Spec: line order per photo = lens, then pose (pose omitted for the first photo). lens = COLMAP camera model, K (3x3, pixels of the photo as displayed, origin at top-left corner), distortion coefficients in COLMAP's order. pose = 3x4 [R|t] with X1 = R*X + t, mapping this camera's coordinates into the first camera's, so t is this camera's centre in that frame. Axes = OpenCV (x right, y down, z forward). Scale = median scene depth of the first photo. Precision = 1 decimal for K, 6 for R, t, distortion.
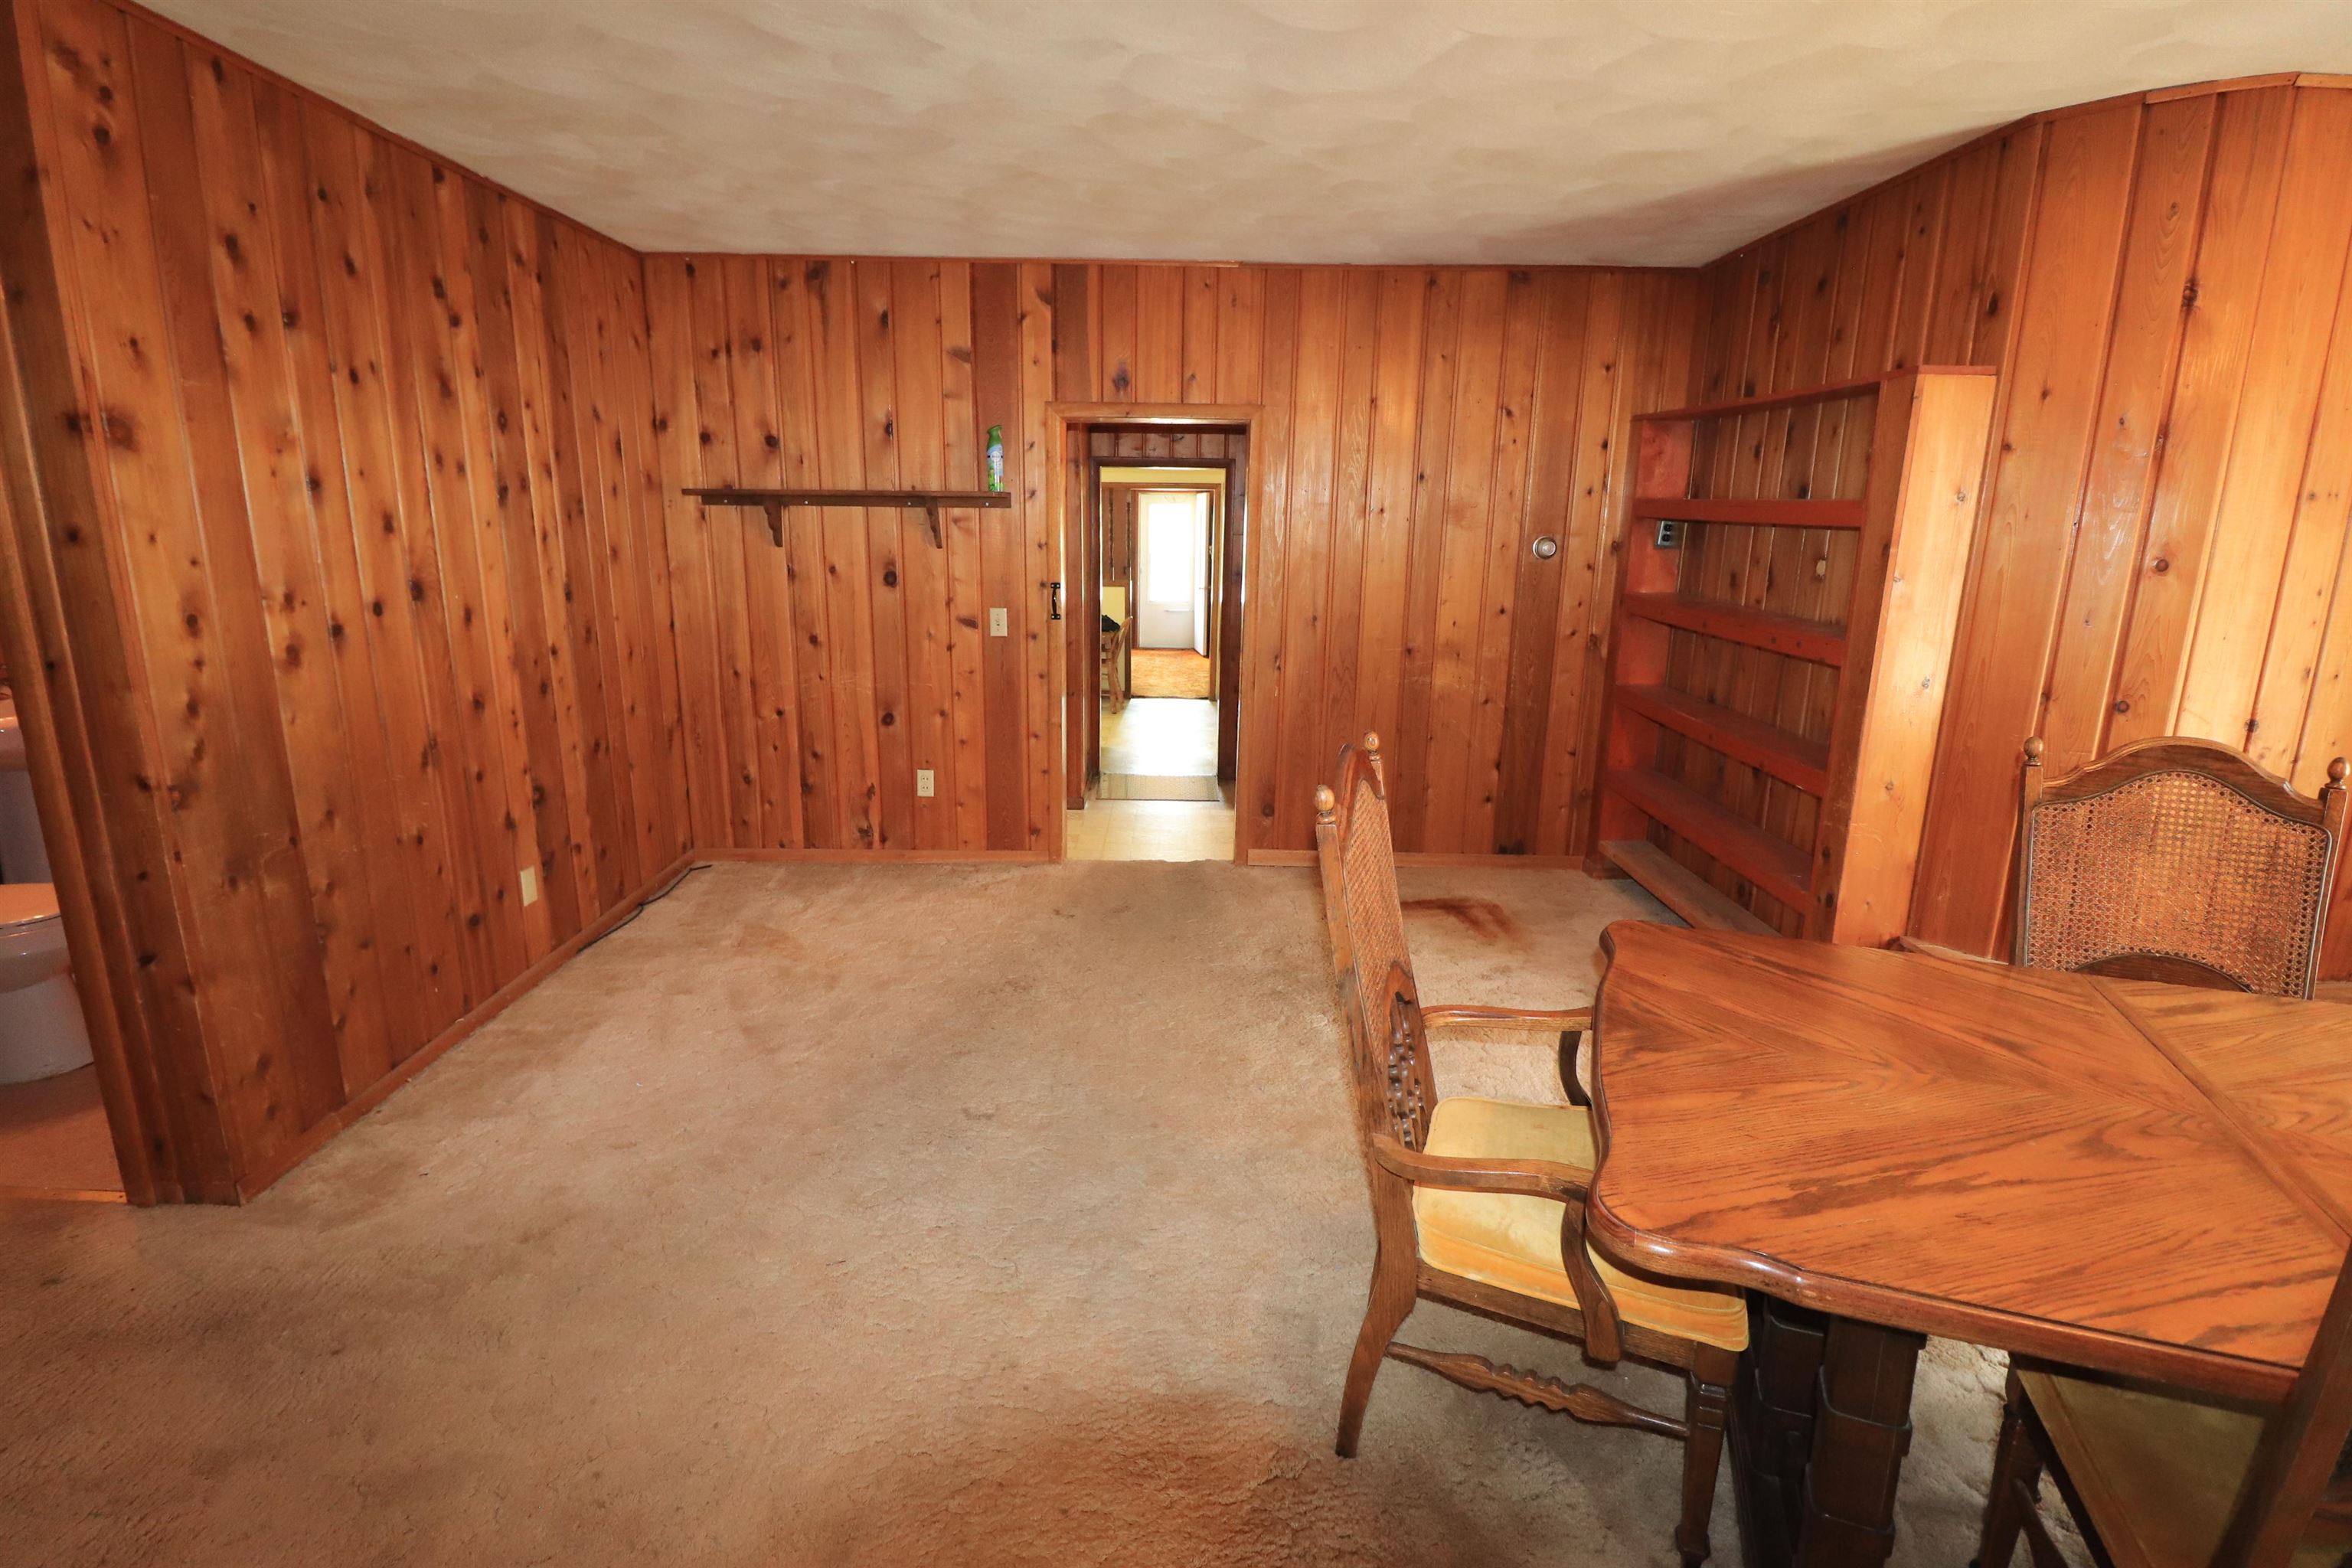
lens RADIAL K [[1082.2, 0, 1179.7], [0, 1082.2, 755.1], [0, 0, 1]] dist [0.001208, -0.015527]
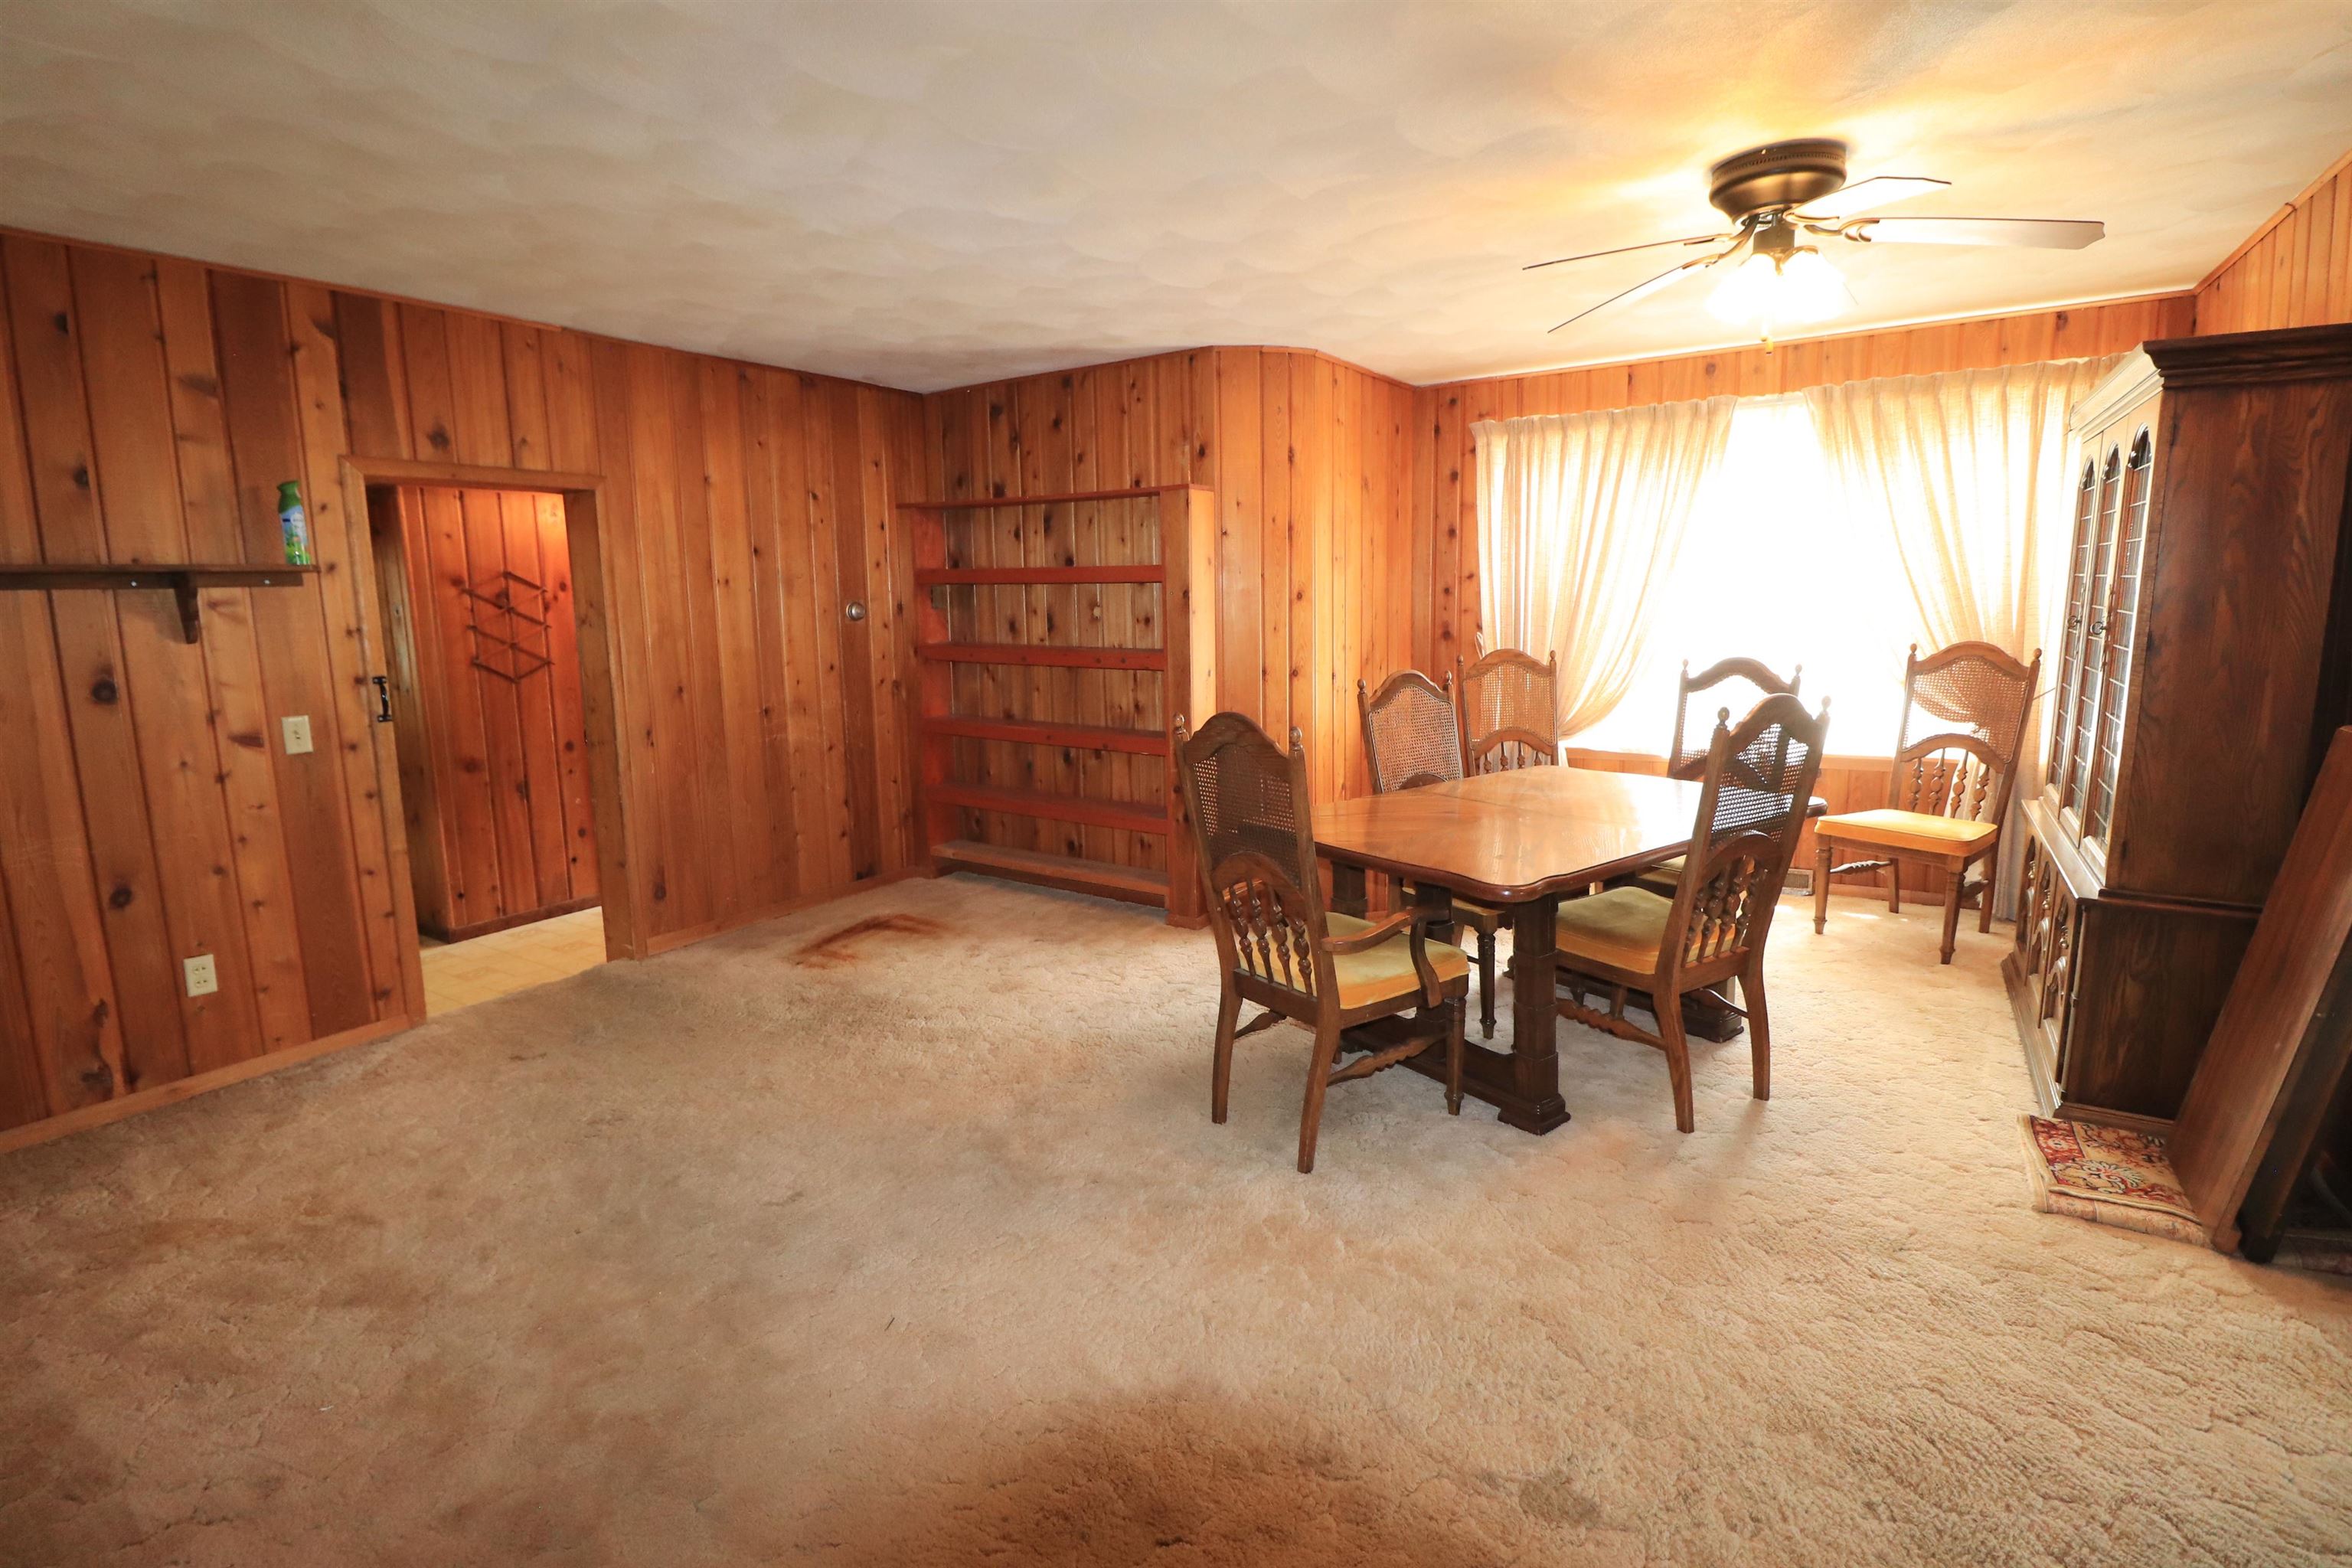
lens RADIAL K [[1073.2, 0, 1170.1], [0, 1073.2, 749.9], [0, 0, 1]] dist [-0.003394, -0.011230]
pose [[0.556295, -0.141845, 0.818789, -0.458565], [0.205146, 0.978269, 0.030094, -0.009408], [-0.805264, 0.151230, 0.573305, 0.082218]]
